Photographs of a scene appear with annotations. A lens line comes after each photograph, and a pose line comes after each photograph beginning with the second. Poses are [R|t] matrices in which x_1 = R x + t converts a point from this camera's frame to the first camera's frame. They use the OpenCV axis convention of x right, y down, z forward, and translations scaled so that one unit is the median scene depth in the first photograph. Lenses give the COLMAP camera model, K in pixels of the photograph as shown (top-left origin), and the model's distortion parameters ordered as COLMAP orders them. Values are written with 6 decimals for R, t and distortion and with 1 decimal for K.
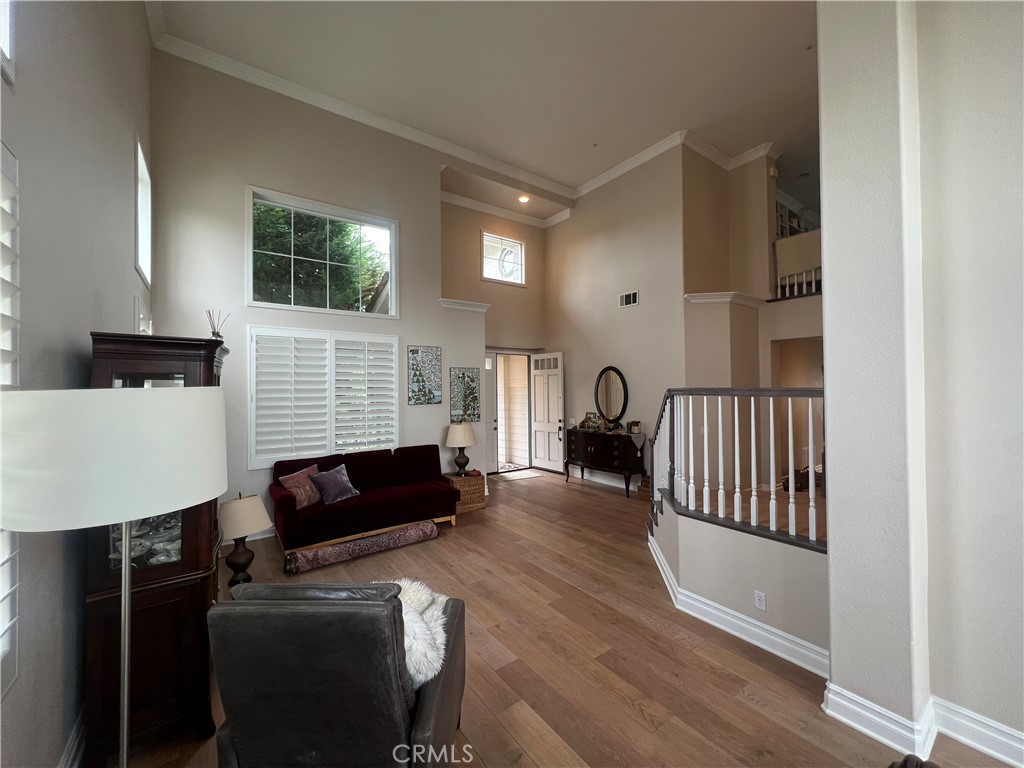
lens RADIAL K [[410.1, 0, 510.1], [0, 410.1, 380.2], [0, 0, 1]] dist [-0.000040, 0.000033]
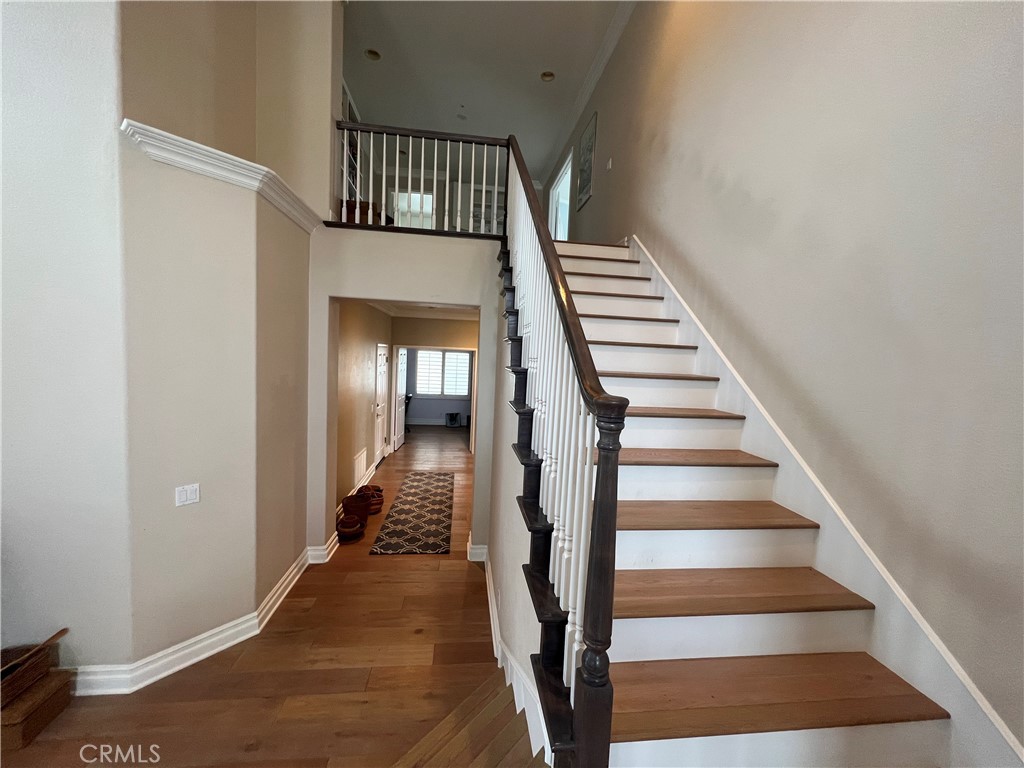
lens RADIAL K [[413.3, 0, 509.3], [0, 413.3, 382.9], [0, 0, 1]] dist [-0.002344, -0.000124]
pose [[0.490400, -0.035258, 0.870784, 0.264367], [-0.061642, 0.995275, 0.075014, -0.036040], [-0.869315, -0.090464, 0.485910, 0.509956]]
